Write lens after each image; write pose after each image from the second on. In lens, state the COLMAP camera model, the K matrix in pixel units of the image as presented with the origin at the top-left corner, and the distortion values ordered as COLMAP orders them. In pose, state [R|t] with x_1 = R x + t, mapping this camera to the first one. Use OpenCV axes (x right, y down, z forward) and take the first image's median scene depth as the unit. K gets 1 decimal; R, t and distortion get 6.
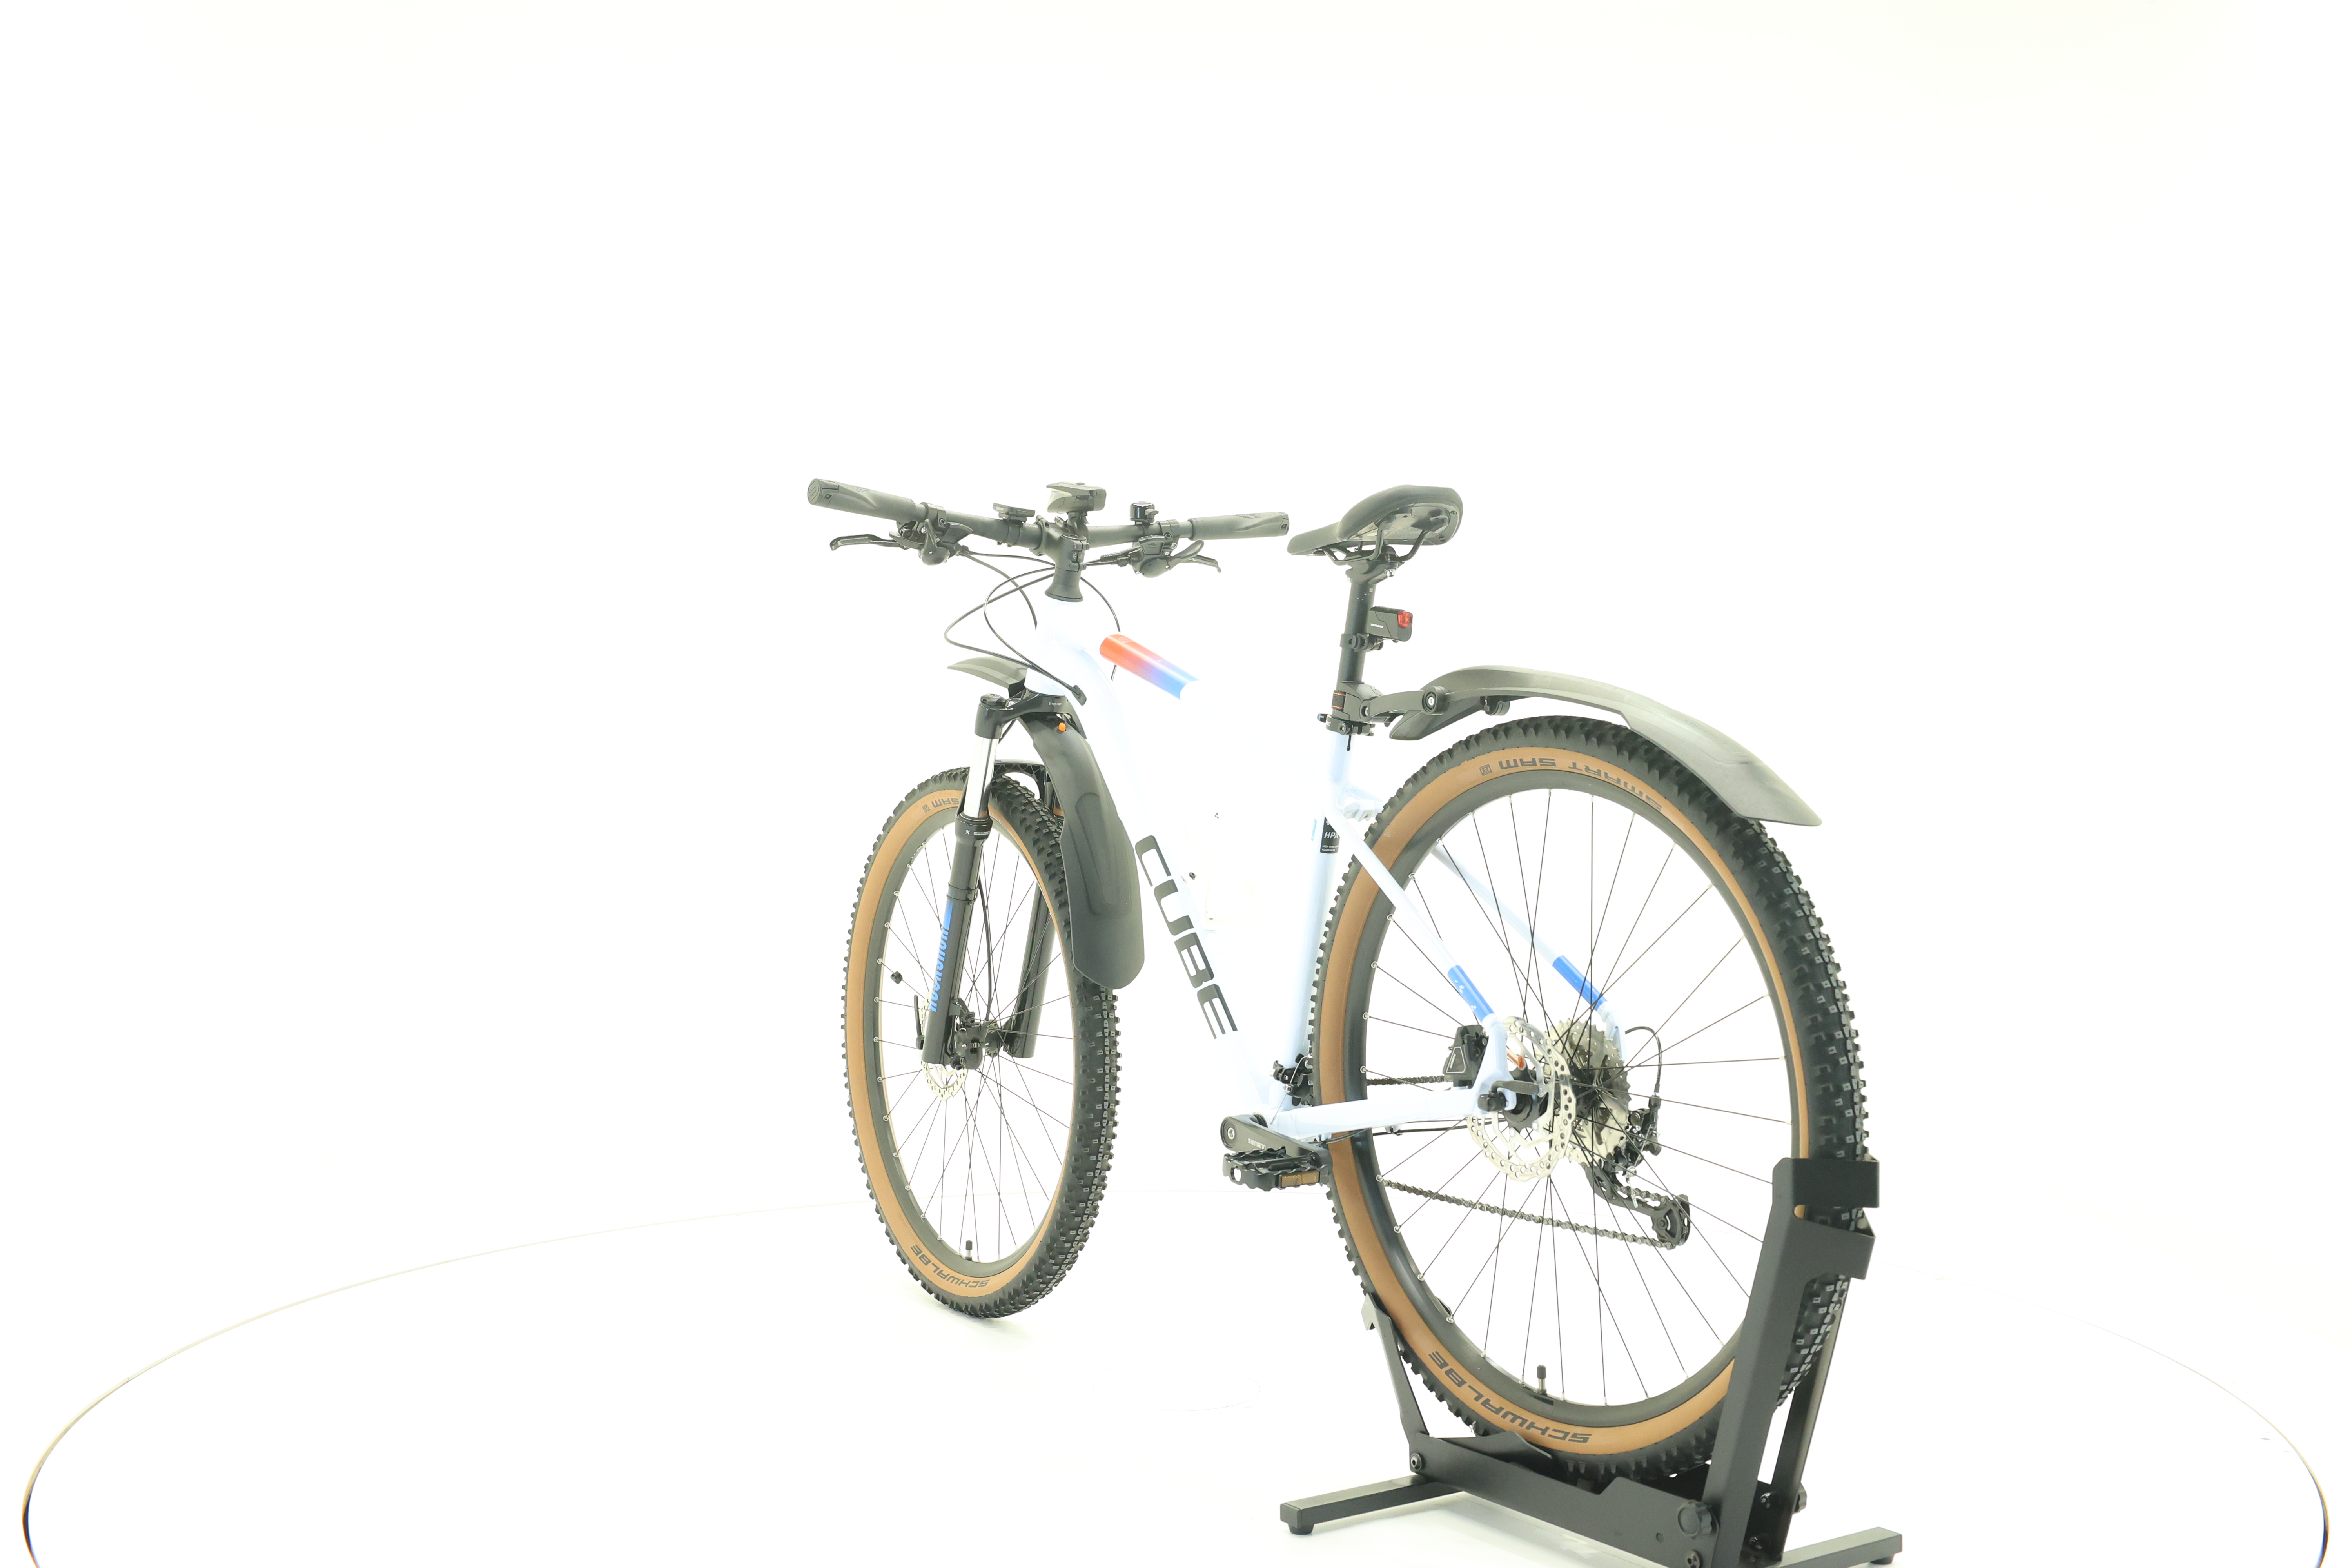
lens RADIAL K [[2488.7, 0, 1181.9], [0, 2488.7, 762.8], [0, 0, 1]] dist [0.002455, 0.000000]
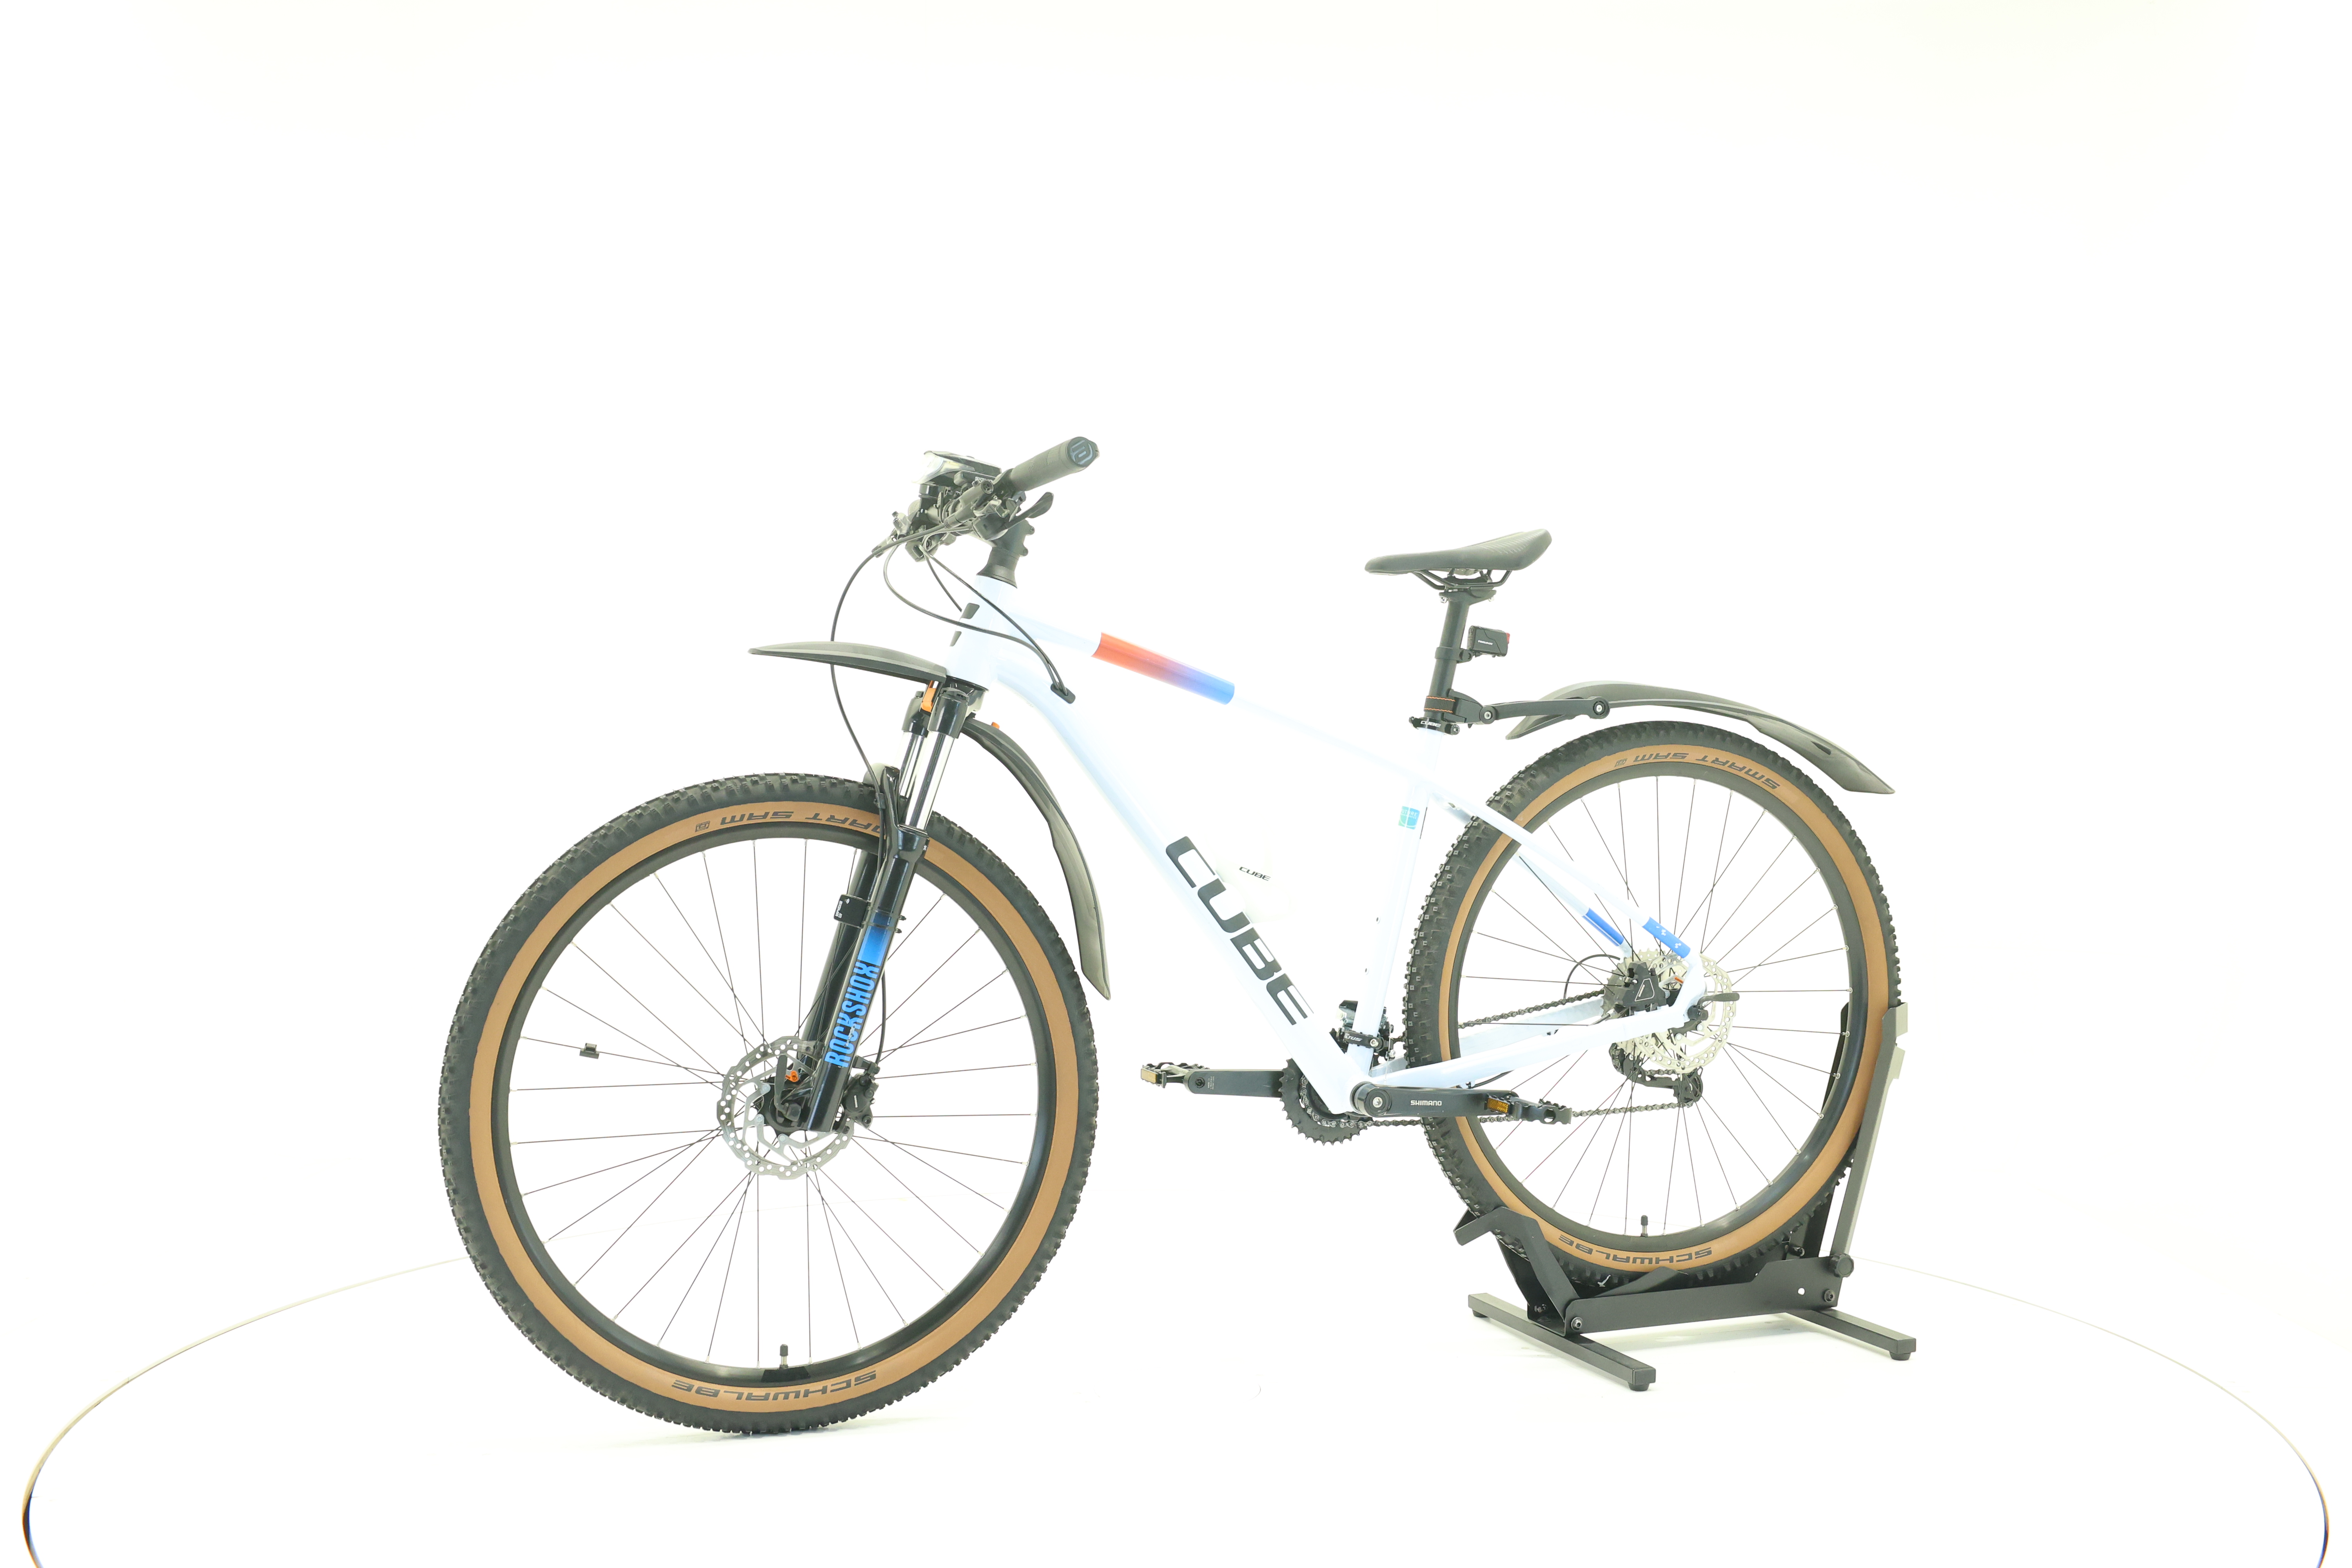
lens RADIAL K [[2488.7, 0, 1176.0], [0, 2488.7, 786.6], [0, 0, 1]] dist [0.002455, 0.000000]
pose [[0.223671, -0.020624, 0.974447, -1.001843], [0.010082, 0.999772, 0.018845, -0.009711], [-0.974613, 0.005609, 0.223828, 0.799307]]
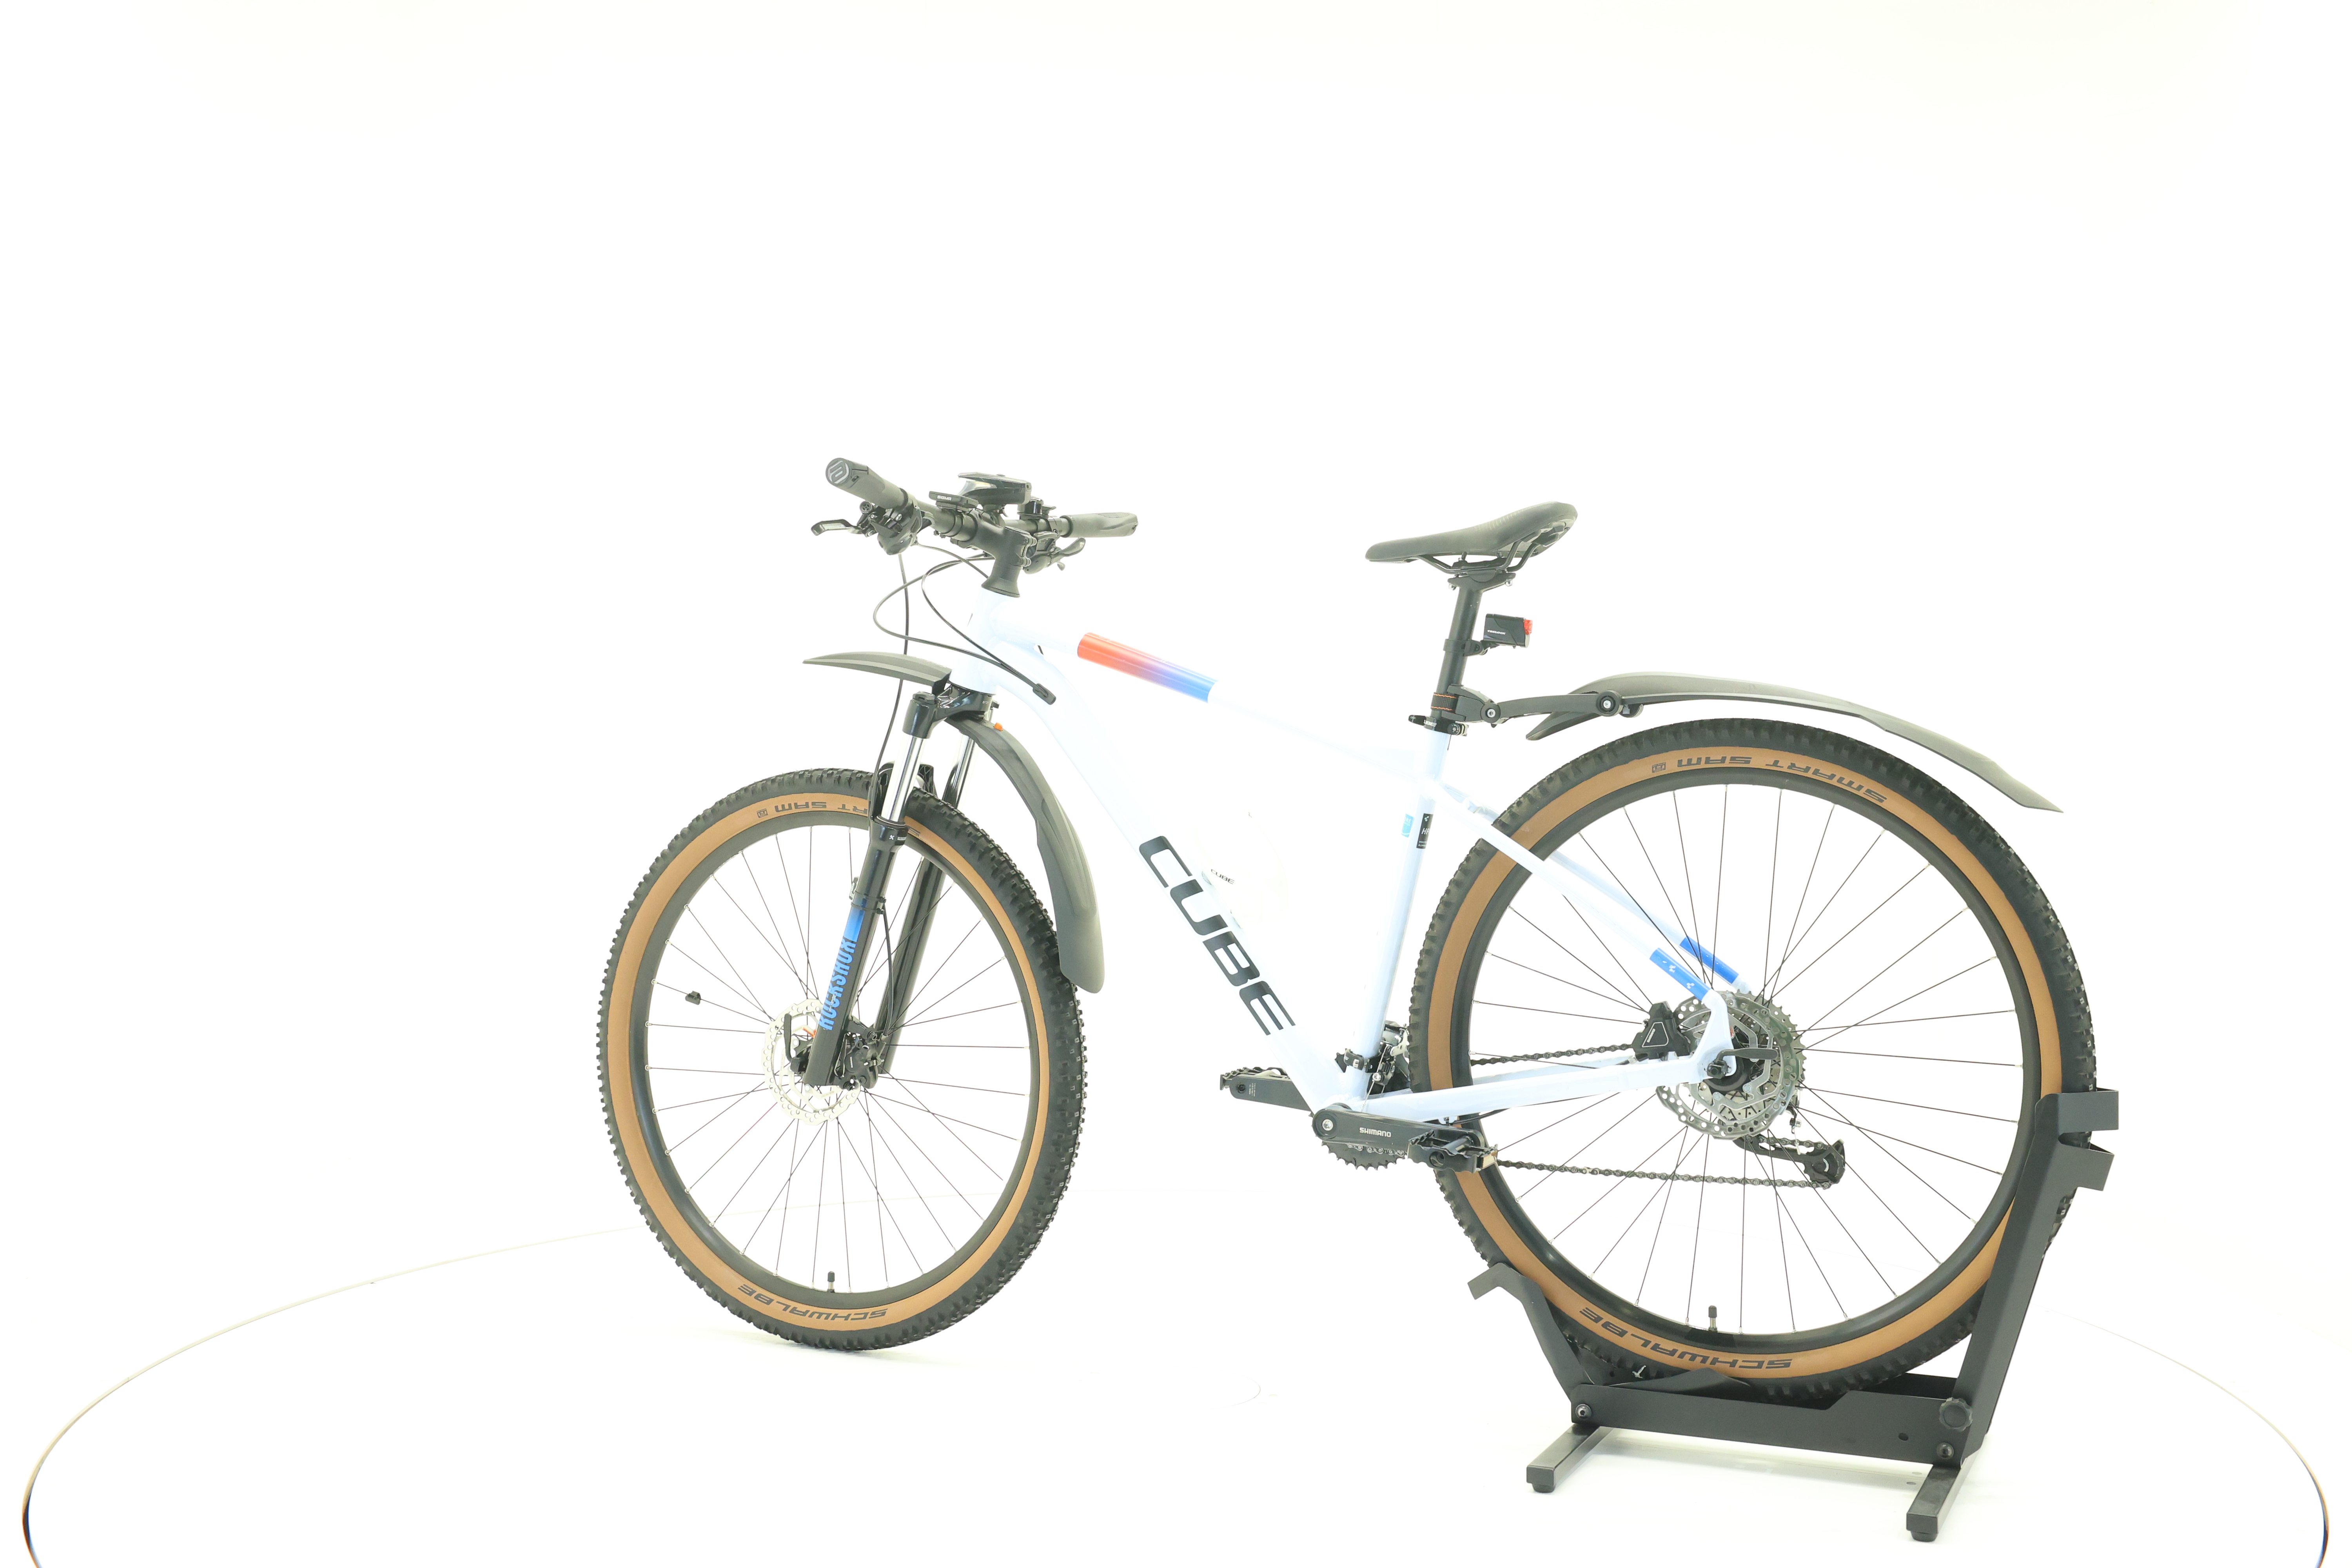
lens RADIAL K [[2488.7, 0, 1176.6], [0, 2488.7, 767.6], [0, 0, 1]] dist [0.002455, 0.000000]
pose [[0.860495, -0.008370, 0.509390, -0.525335], [0.005905, 0.999962, 0.006457, -0.004698], [-0.509425, -0.002548, 0.860511, 0.144141]]
